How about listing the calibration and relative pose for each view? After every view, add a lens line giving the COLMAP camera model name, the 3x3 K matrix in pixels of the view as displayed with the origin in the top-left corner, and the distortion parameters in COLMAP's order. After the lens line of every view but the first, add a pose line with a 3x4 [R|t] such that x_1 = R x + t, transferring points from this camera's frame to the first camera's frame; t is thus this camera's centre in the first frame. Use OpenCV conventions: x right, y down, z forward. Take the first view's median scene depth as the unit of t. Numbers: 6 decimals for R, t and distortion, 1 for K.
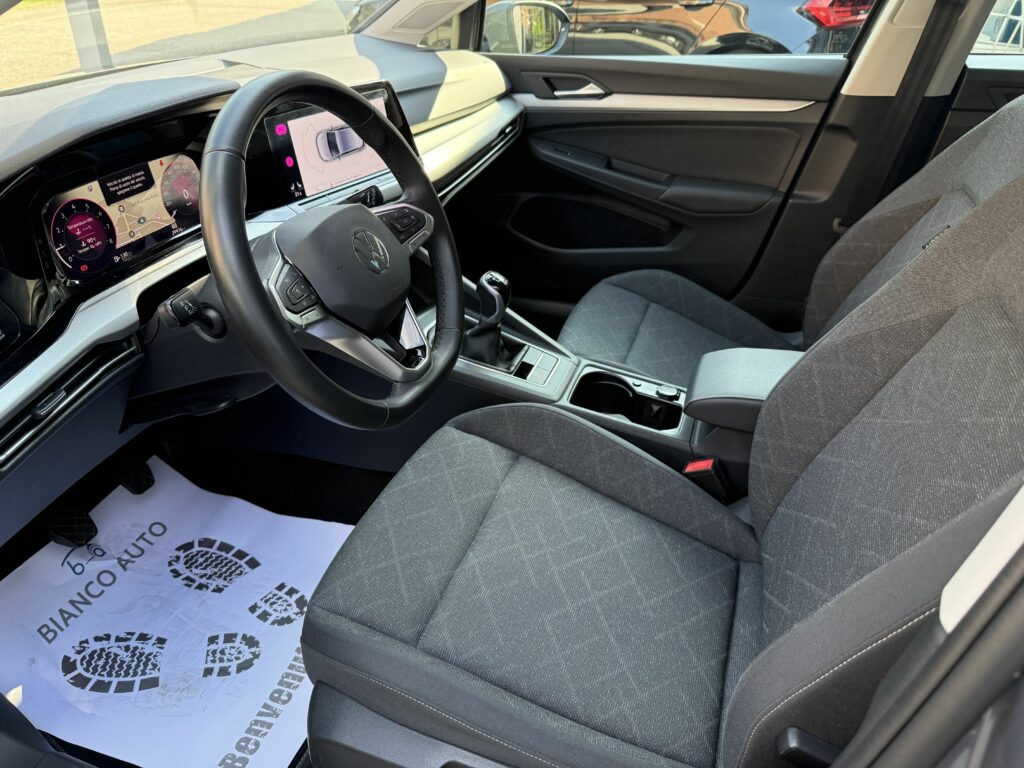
lens RADIAL K [[722.8, 0, 513.2], [0, 722.8, 380.8], [0, 0, 1]] dist [0.003602, -0.025881]
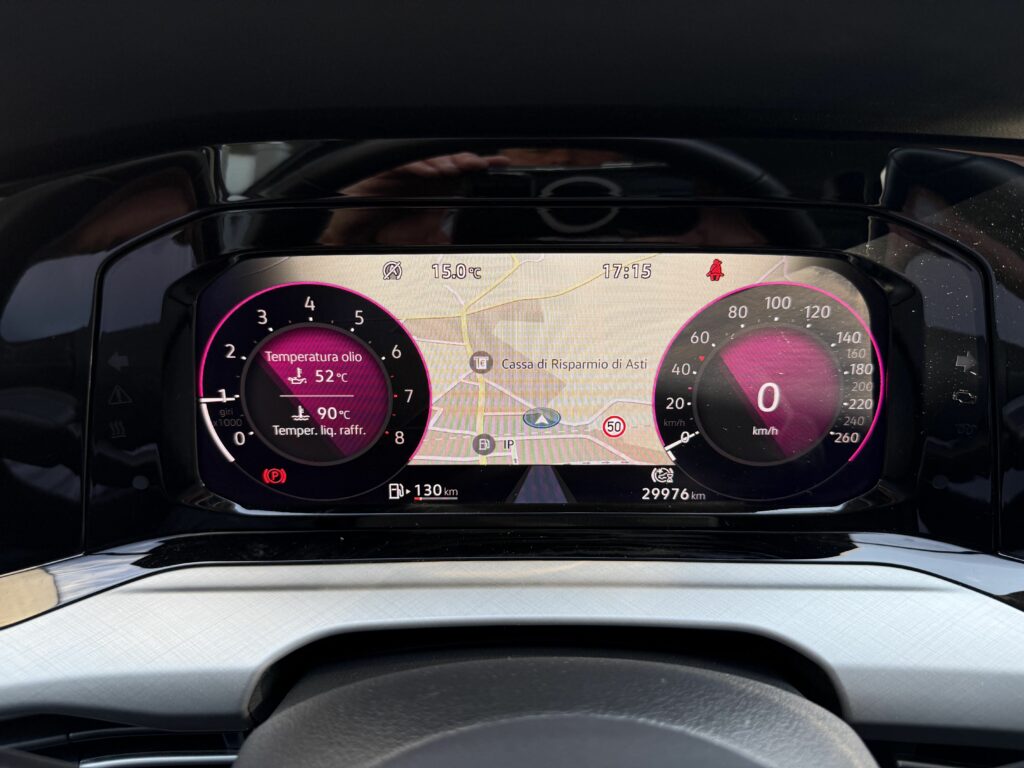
lens RADIAL K [[722.8, 0, 510.4], [0, 722.8, 384.7], [0, 0, 1]] dist [0.003602, -0.025881]
pose [[0.370294, 0.326652, -0.869587, -0.274666], [-0.507005, 0.855468, 0.105451, -0.280805], [0.778349, 0.401837, 0.482389, 0.897825]]
